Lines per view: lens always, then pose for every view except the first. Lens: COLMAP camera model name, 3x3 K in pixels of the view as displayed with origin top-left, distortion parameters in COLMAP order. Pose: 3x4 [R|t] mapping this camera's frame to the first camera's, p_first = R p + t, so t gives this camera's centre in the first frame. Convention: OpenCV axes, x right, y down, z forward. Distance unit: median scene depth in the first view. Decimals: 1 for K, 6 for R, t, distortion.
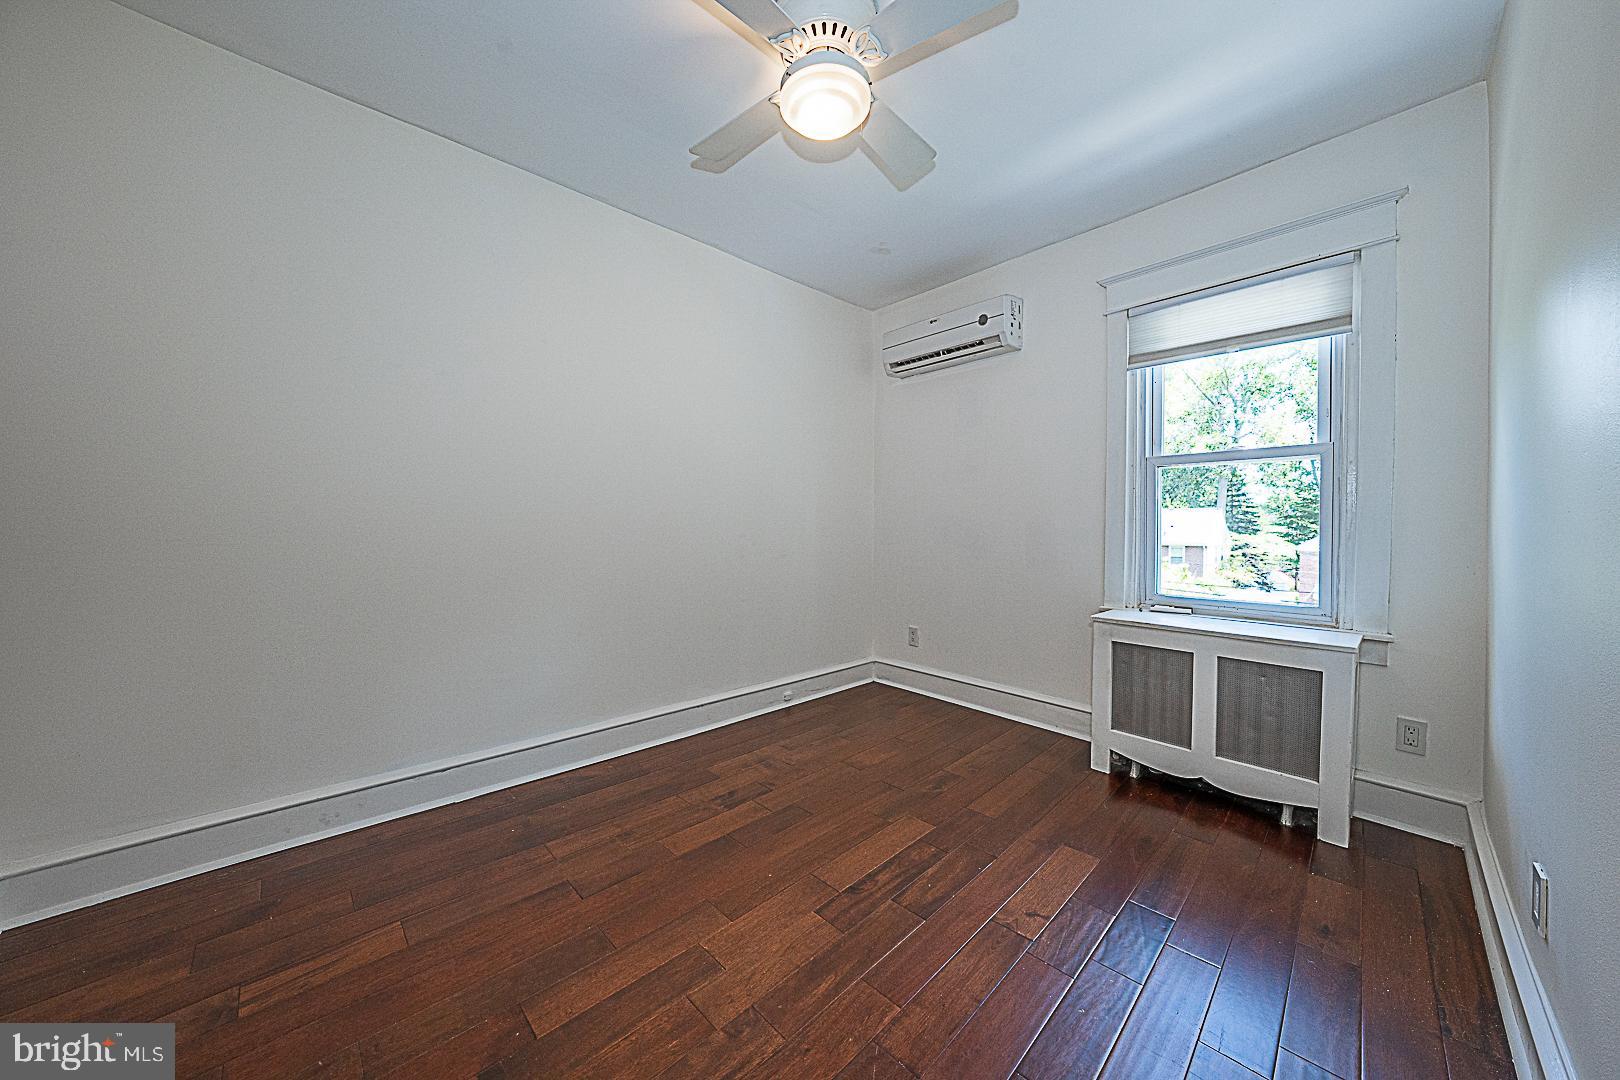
lens RADIAL K [[559.9, 0, 807.3], [0, 559.9, 536.9], [0, 0, 1]] dist [-0.009689, 0.000961]
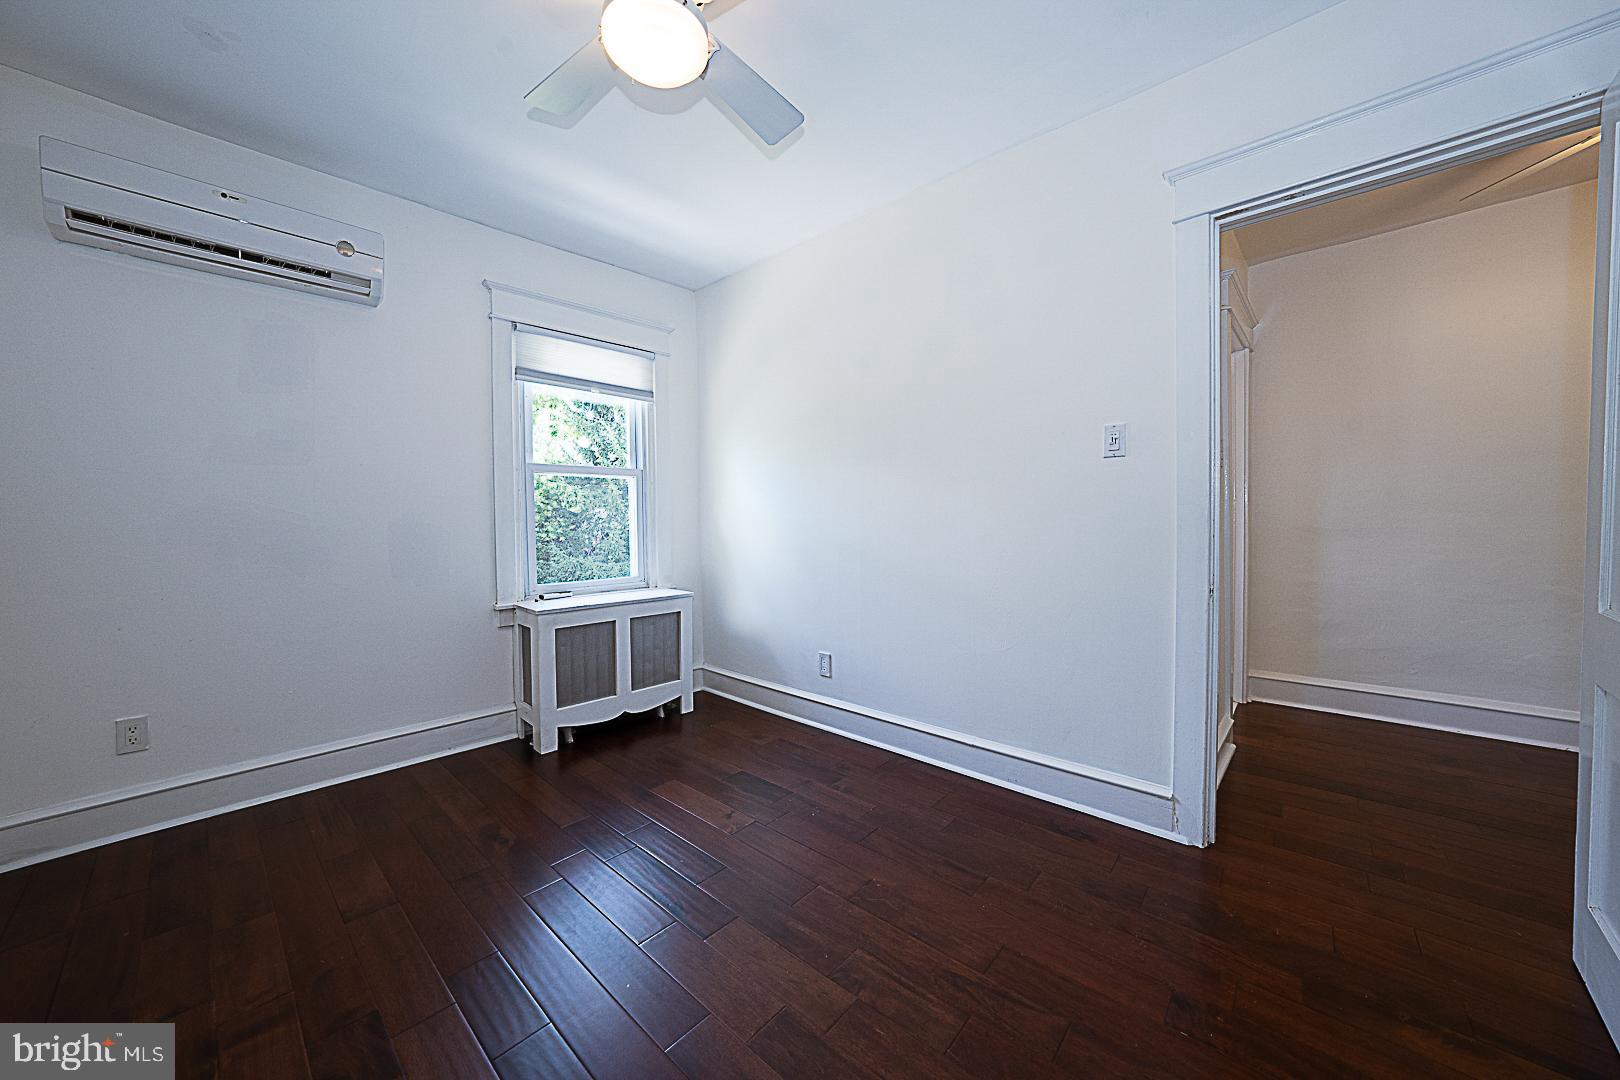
lens RADIAL K [[559.9, 0, 821.0], [0, 559.9, 536.6], [0, 0, 1]] dist [-0.009689, 0.000961]
pose [[-0.070770, -0.025398, 0.997169, -0.631847], [0.041748, 0.998724, 0.028400, -0.004389], [-0.996619, 0.043639, -0.069619, 0.593823]]
